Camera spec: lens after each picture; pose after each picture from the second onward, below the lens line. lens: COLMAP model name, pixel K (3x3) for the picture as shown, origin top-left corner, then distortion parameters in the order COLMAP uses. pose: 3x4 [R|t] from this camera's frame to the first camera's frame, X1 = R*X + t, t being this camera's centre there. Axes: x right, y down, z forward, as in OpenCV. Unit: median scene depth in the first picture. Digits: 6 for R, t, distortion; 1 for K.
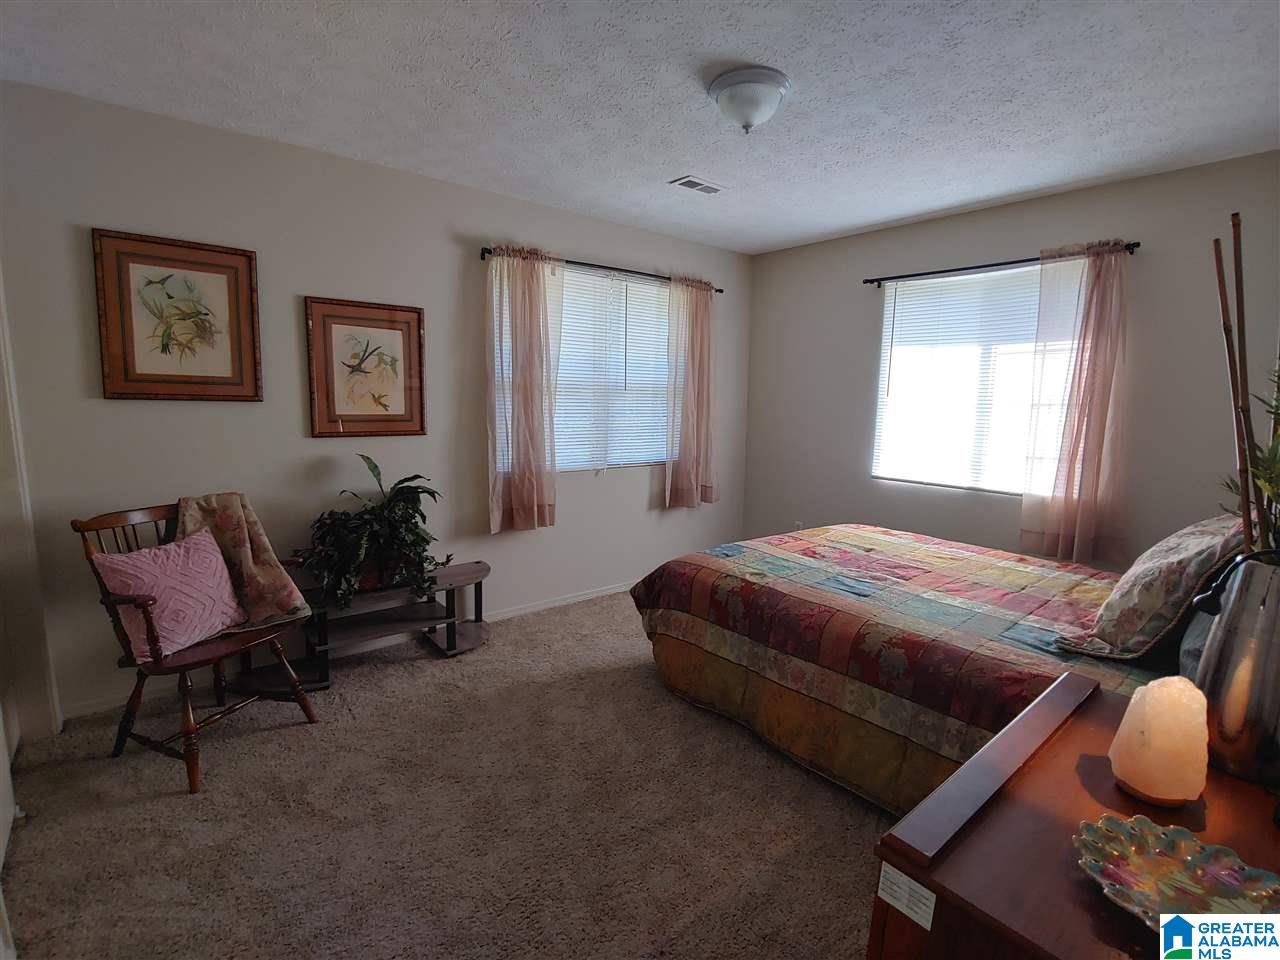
lens RADIAL K [[605.5, 0, 649.3], [0, 605.5, 486.4], [0, 0, 1]] dist [-0.021484, 0.001367]
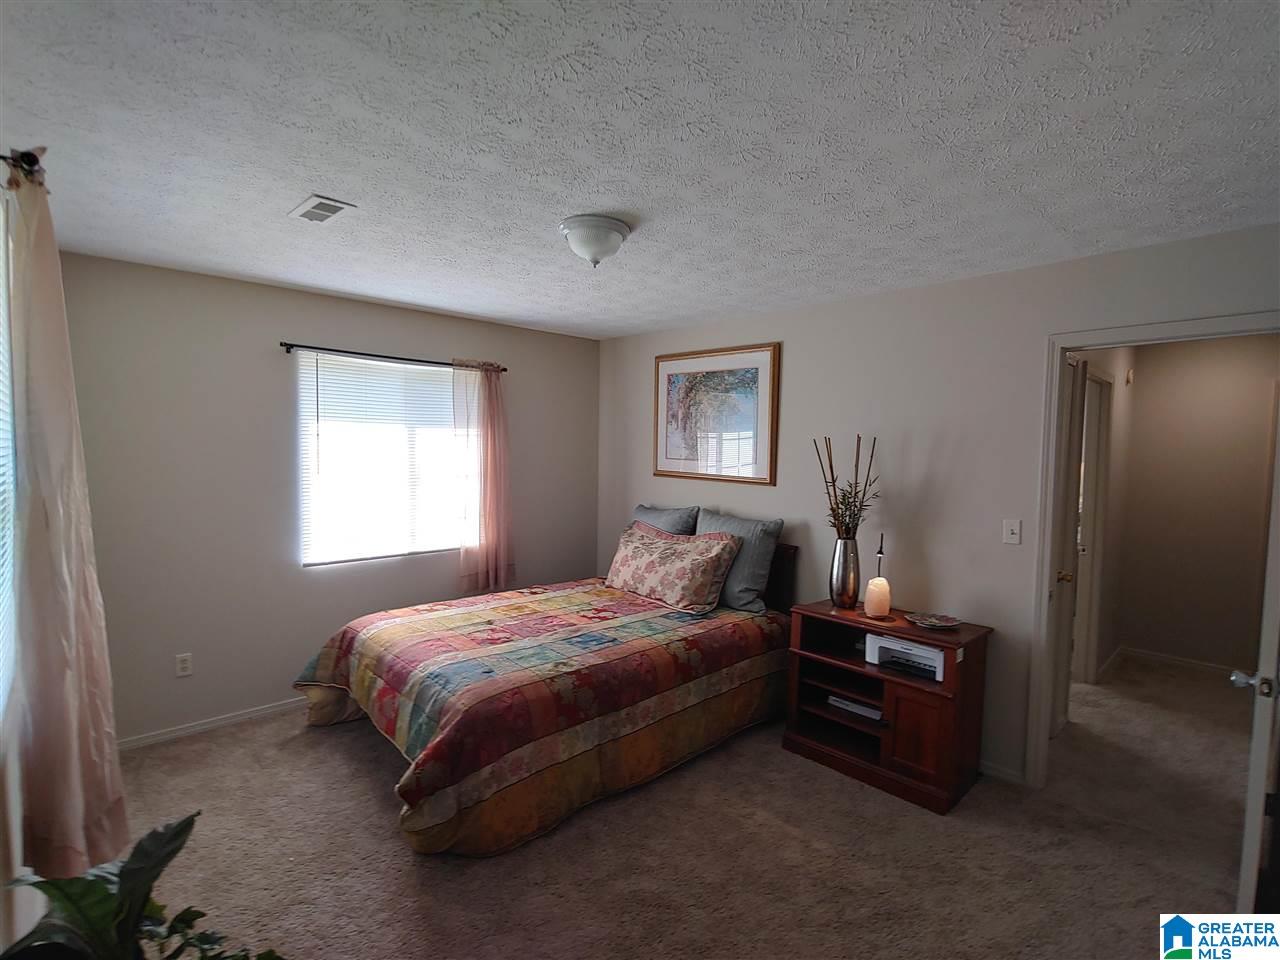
lens RADIAL K [[605.5, 0, 642.8], [0, 605.5, 476.8], [0, 0, 1]] dist [-0.021484, 0.001367]
pose [[-0.064821, -0.068328, 0.995555, -0.830511], [0.127015, 0.988974, 0.076146, -0.232819], [-0.989781, 0.131386, -0.055428, 0.857552]]
